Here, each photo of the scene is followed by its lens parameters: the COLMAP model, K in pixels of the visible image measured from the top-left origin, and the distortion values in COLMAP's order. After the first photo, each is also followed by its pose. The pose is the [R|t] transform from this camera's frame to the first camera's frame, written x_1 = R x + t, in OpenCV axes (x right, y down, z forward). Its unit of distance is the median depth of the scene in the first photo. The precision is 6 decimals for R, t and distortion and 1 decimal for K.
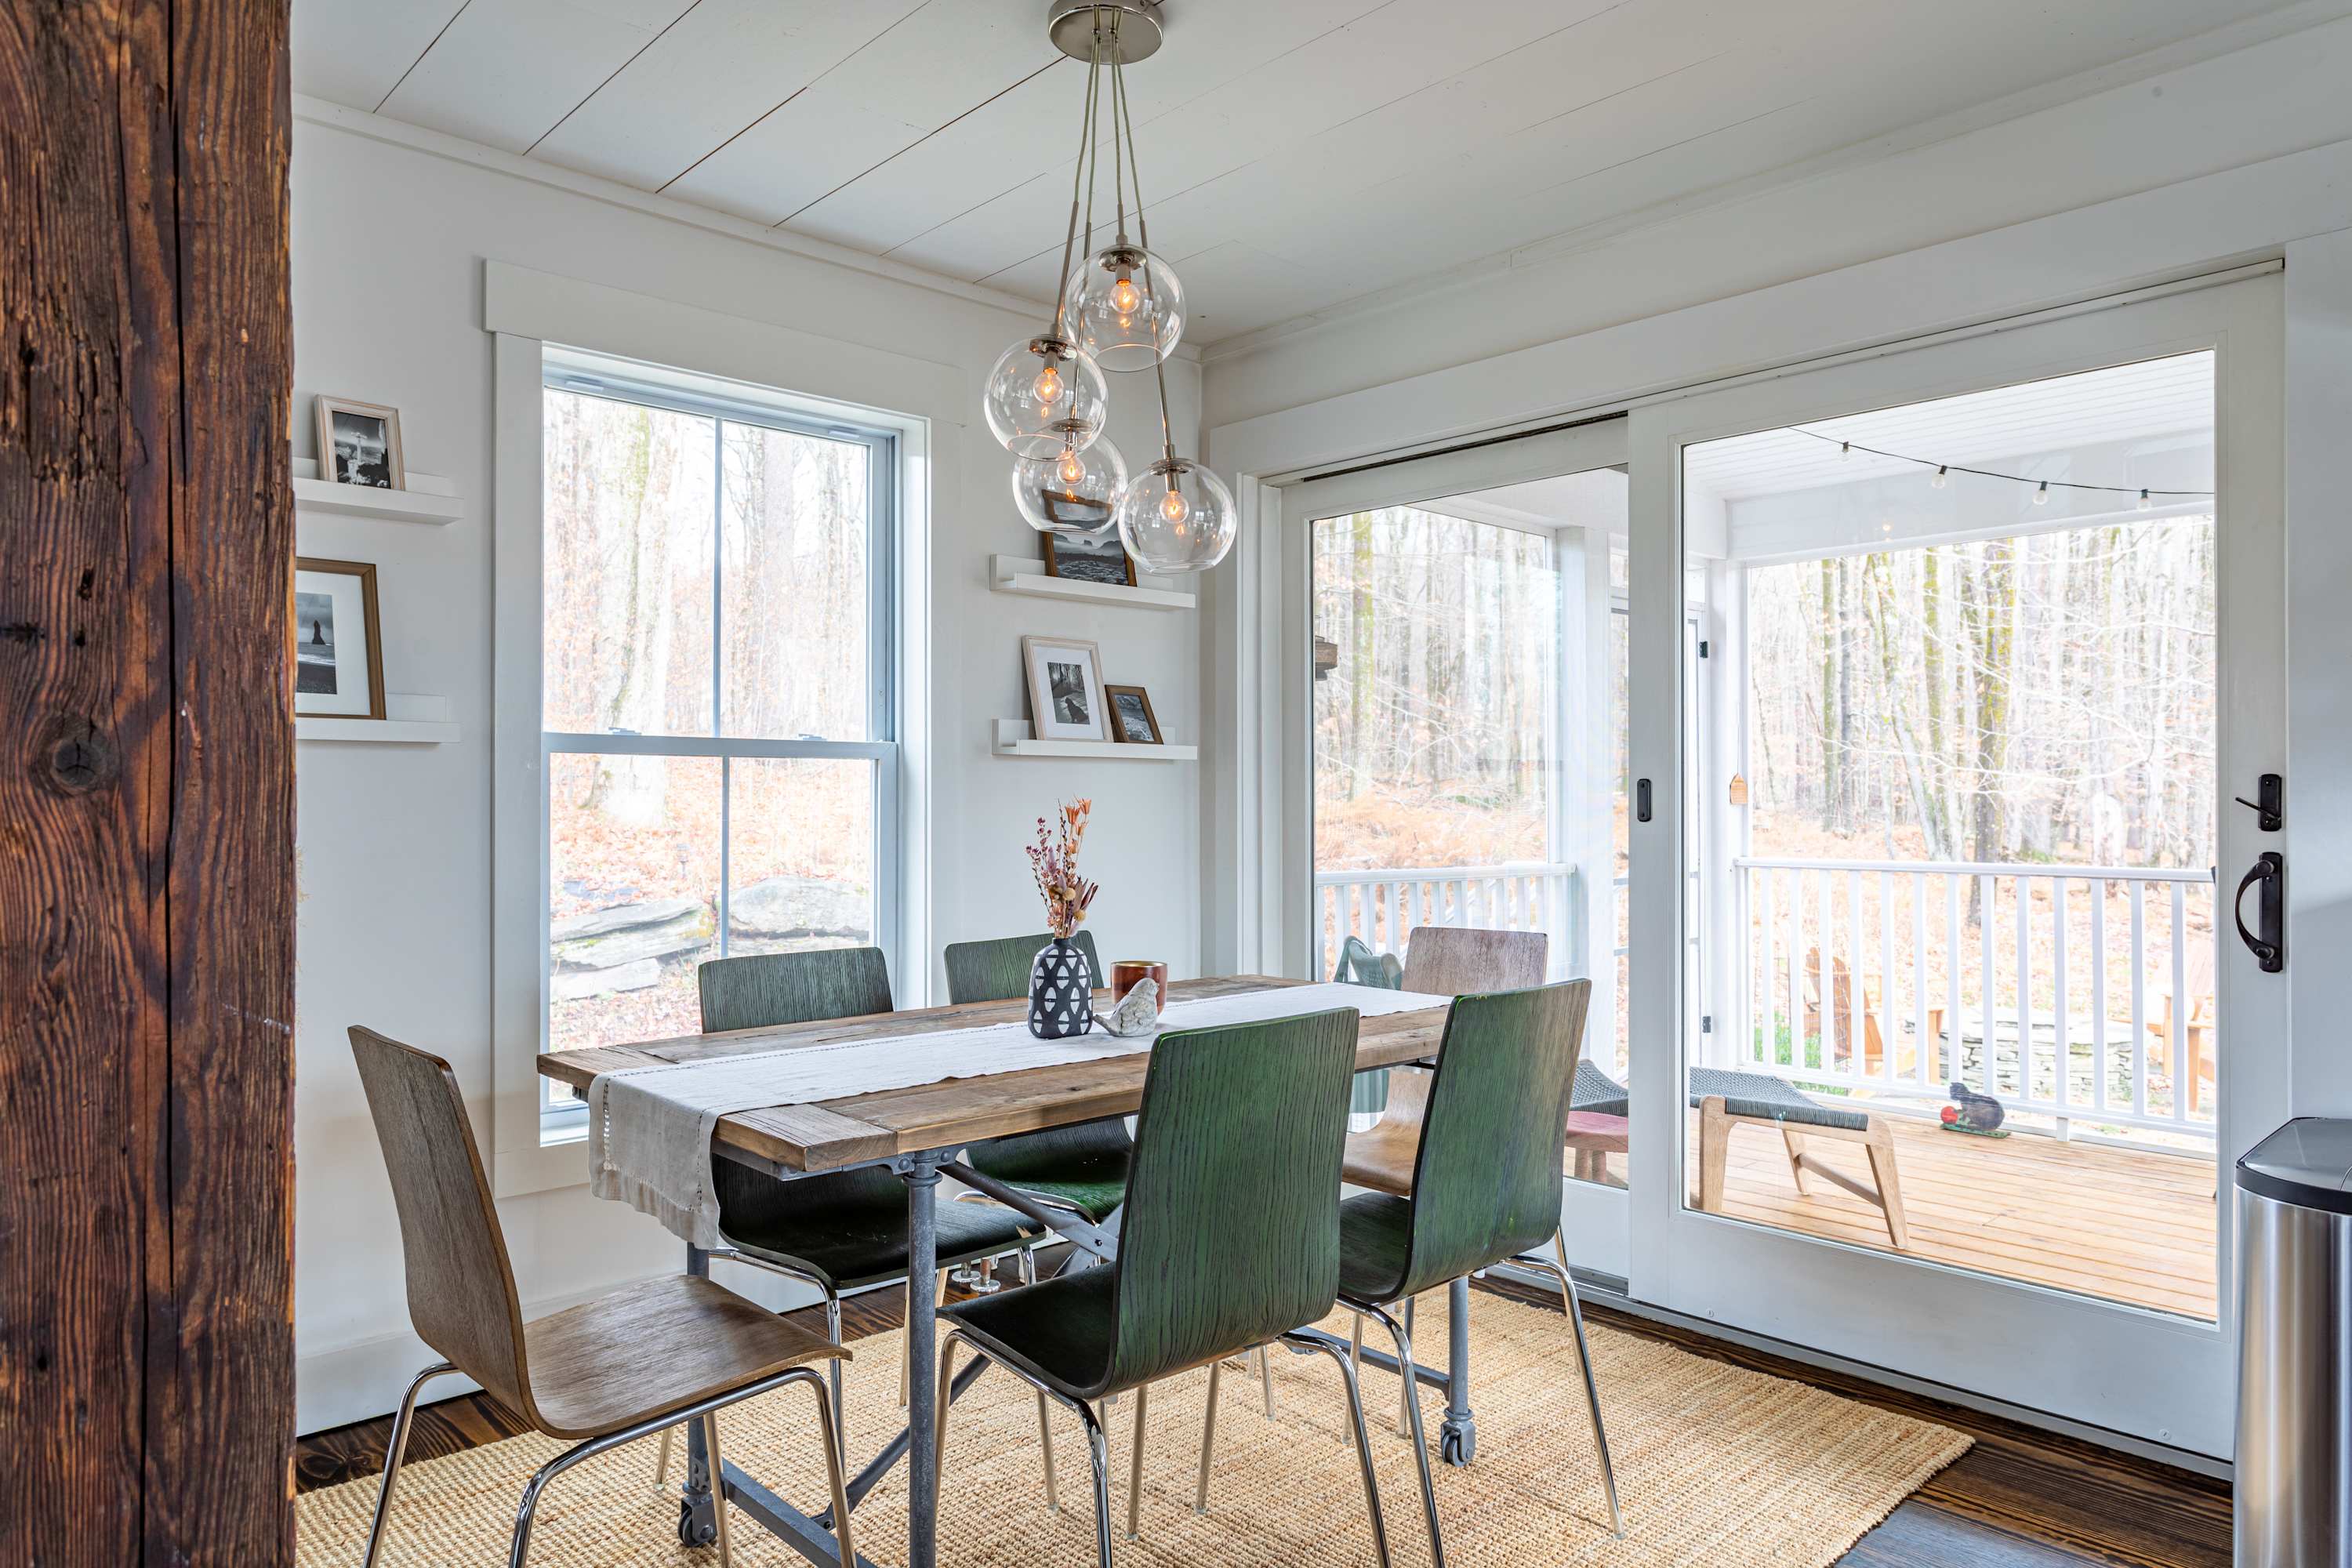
lens RADIAL K [[1512.9, 0, 1170.0], [0, 1512.9, 782.7], [0, 0, 1]] dist [-0.007281, 0.001595]
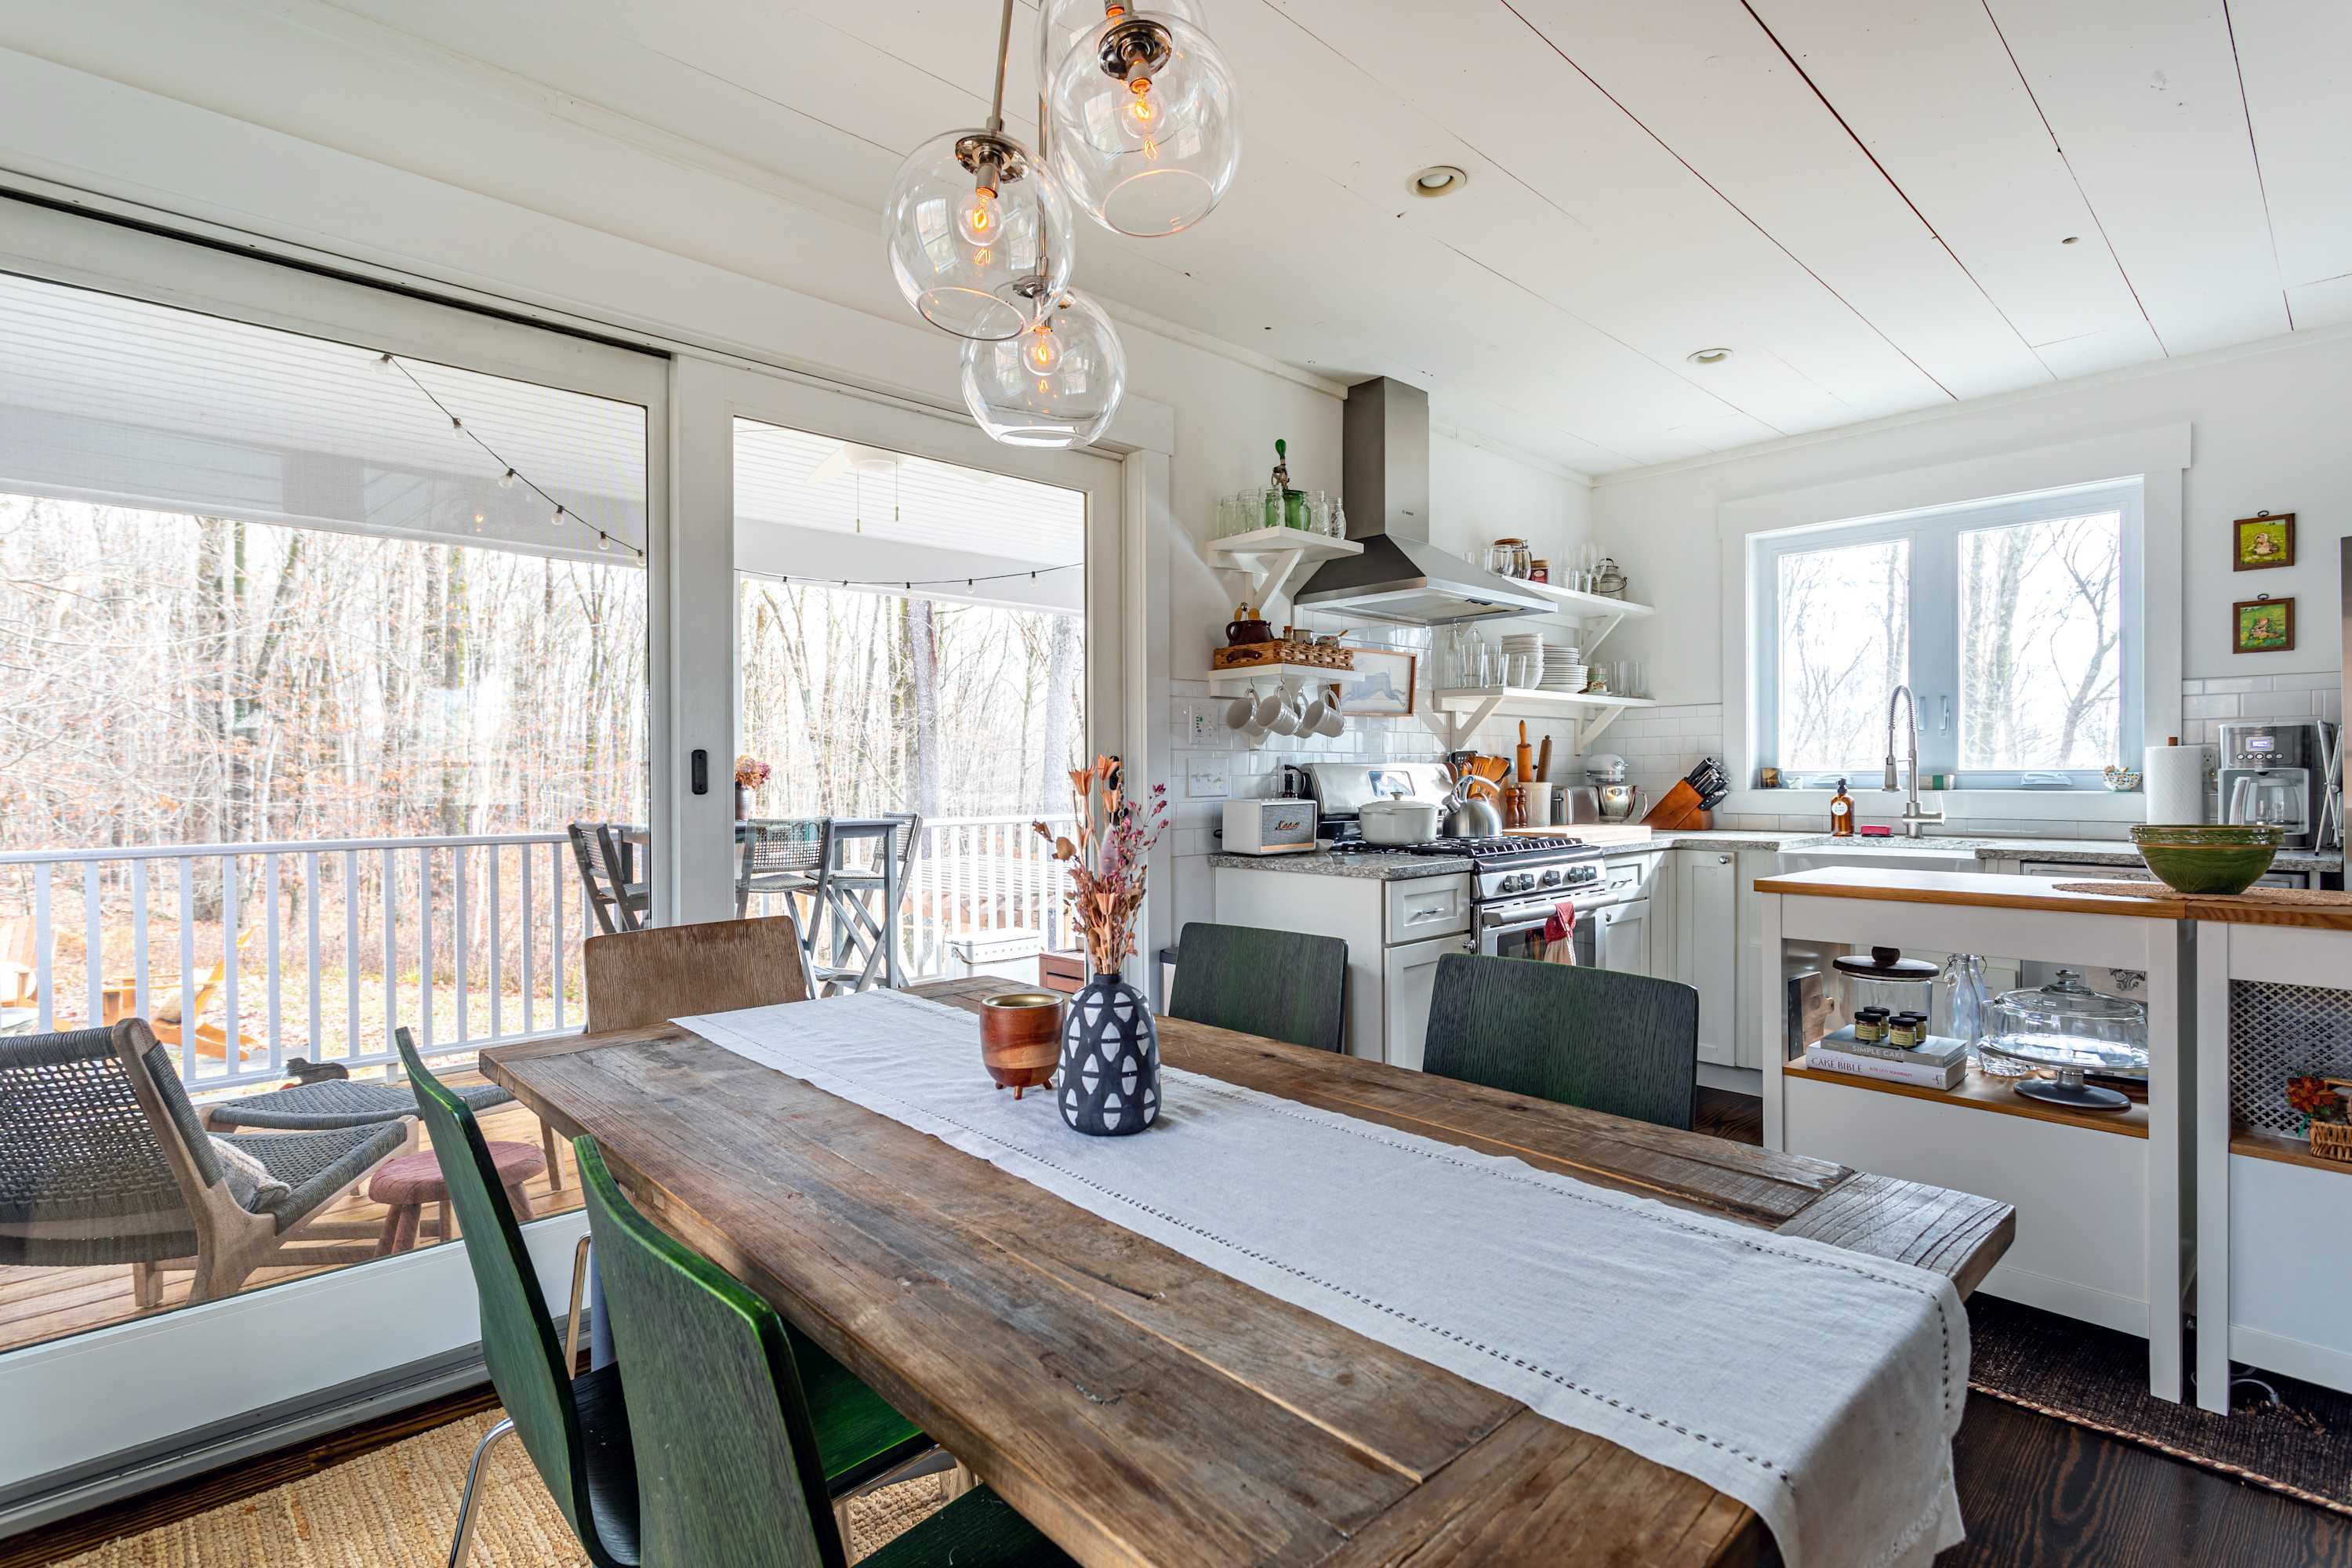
lens RADIAL K [[1135.9, 0, 1163.9], [0, 1135.9, 774.0], [0, 0, 1]] dist [-0.002229, 0.000896]
pose [[-0.006744, 0.003714, 0.999970, -0.246096], [-0.005024, 0.999980, -0.003748, 0.008592], [-0.999965, -0.005049, -0.006725, 0.433263]]
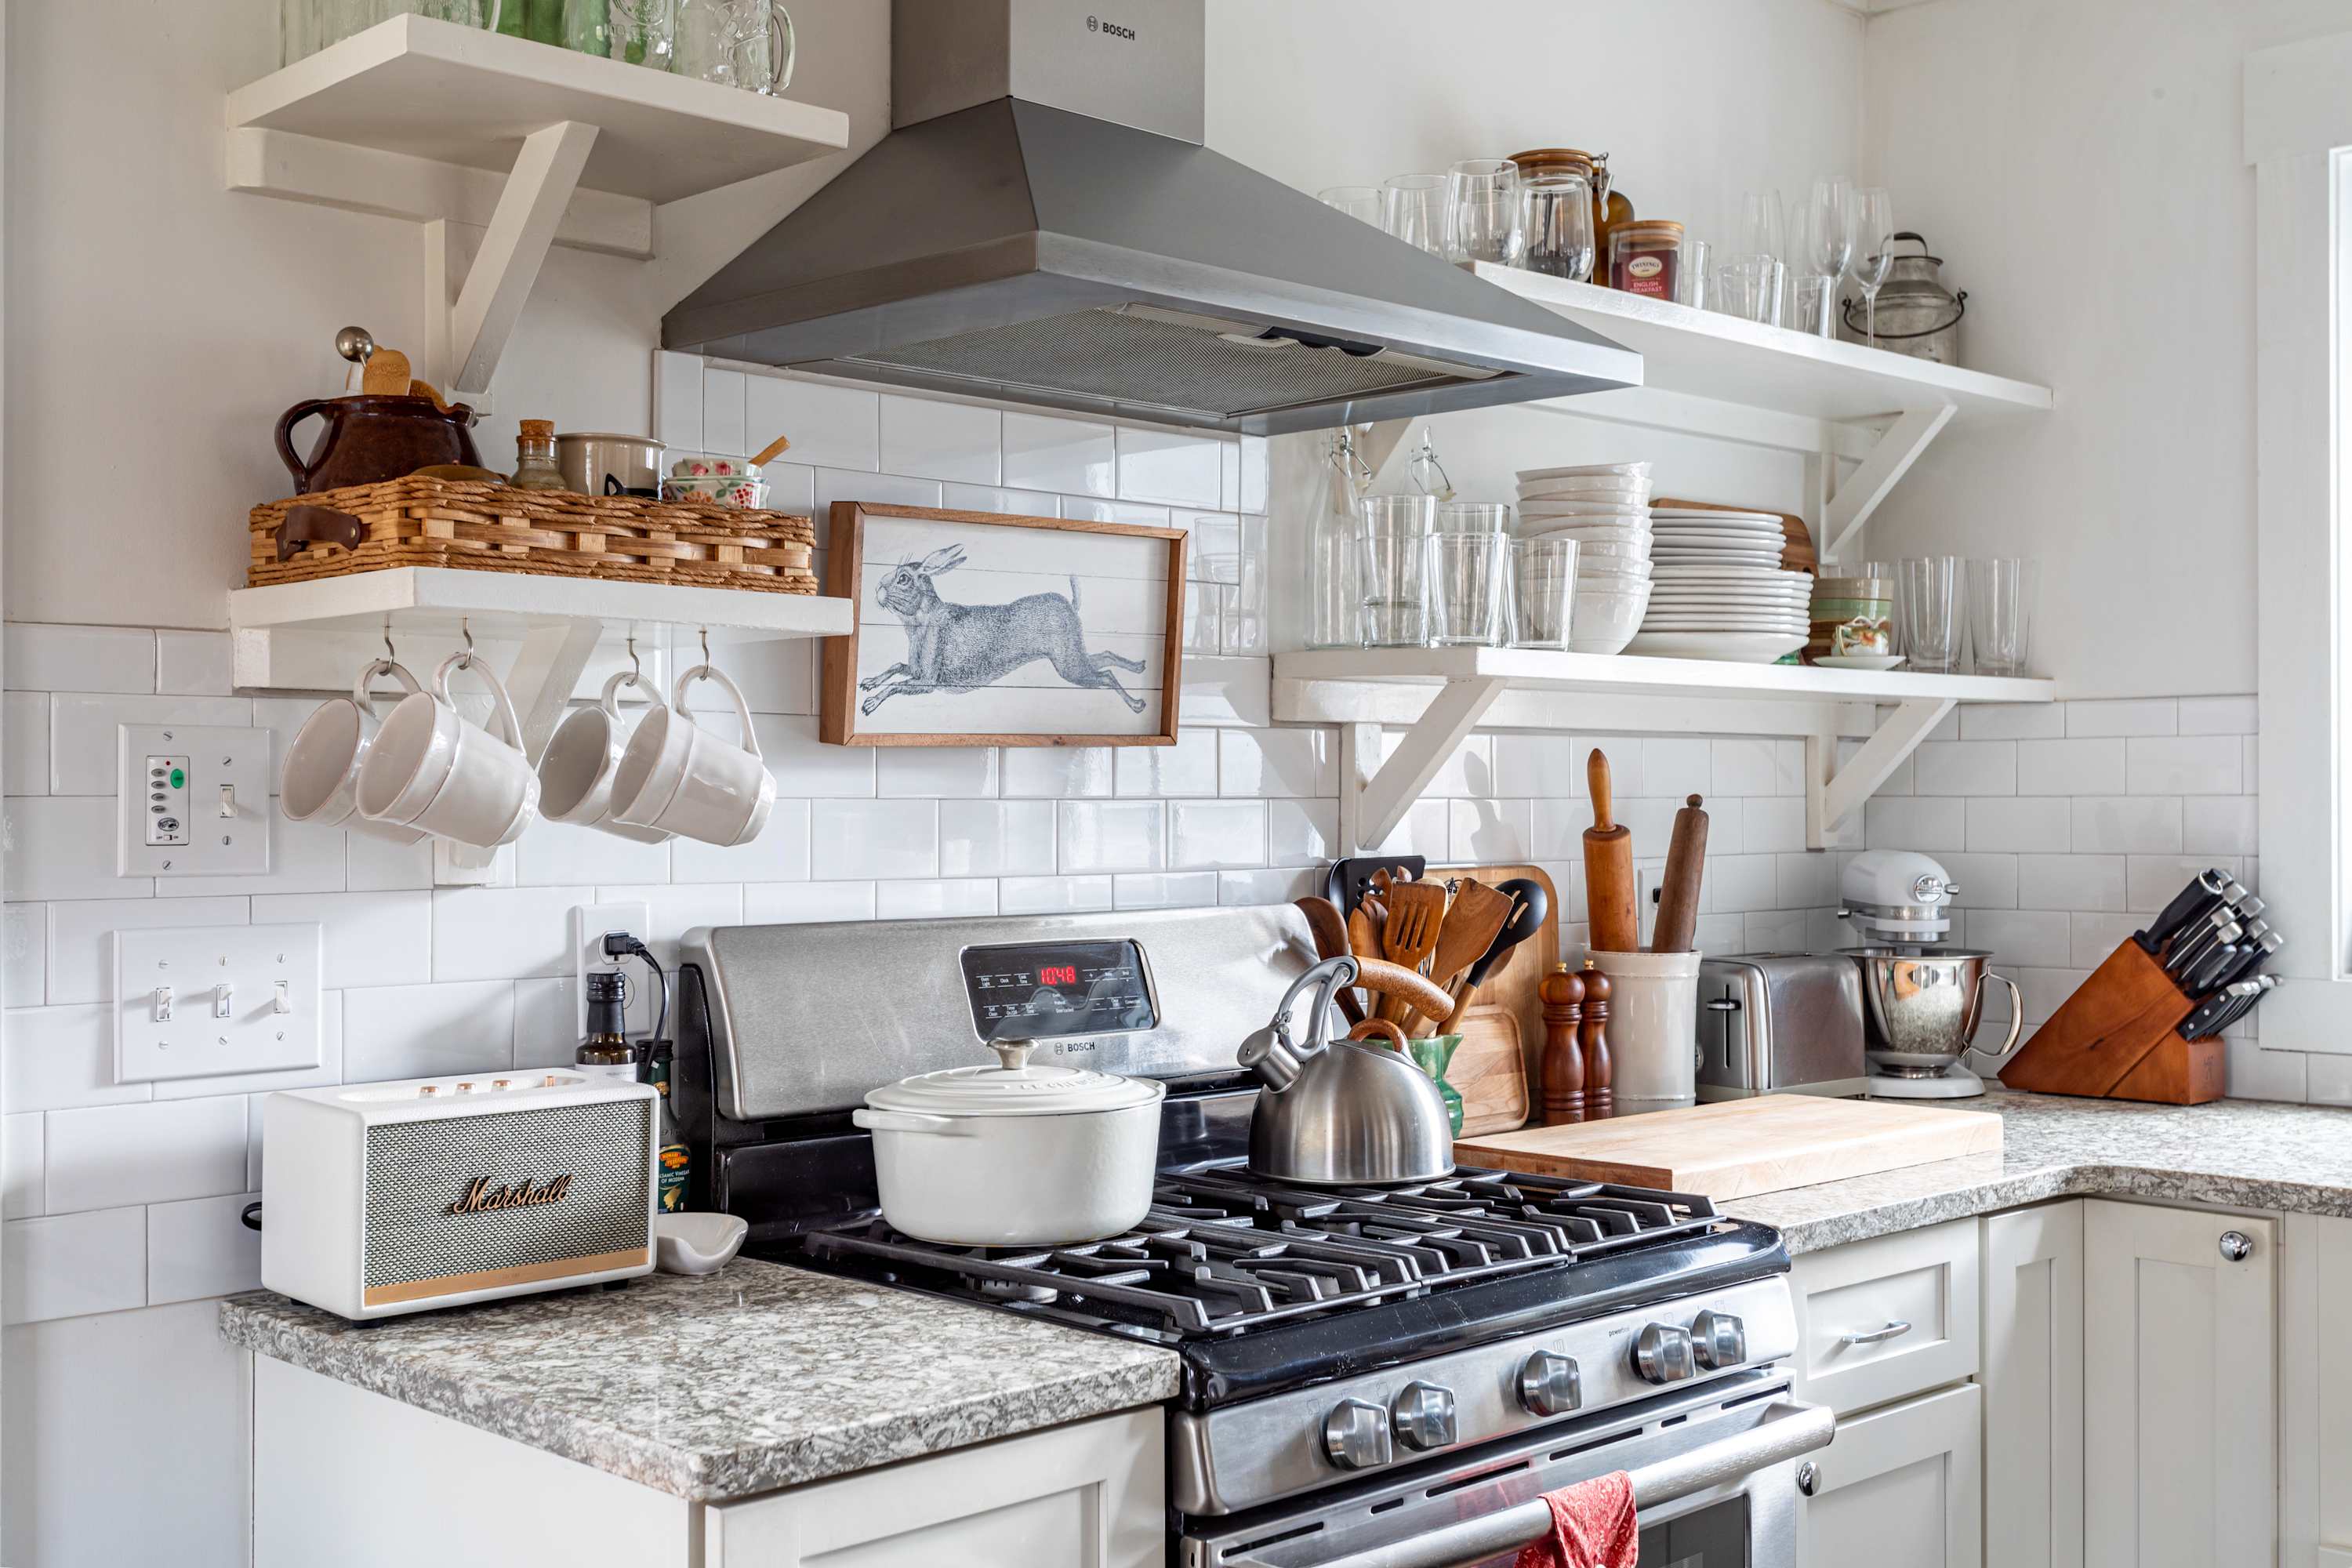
lens RADIAL K [[2584.4, 0, 1168.9], [0, 2584.4, 789.5], [0, 0, 1]] dist [0.011919, 0.000000]
pose [[-0.029168, 0.005685, 0.999558, -0.002903], [-0.009927, 0.999933, -0.005976, -0.020417], [-0.999525, -0.010097, -0.029110, 0.285644]]
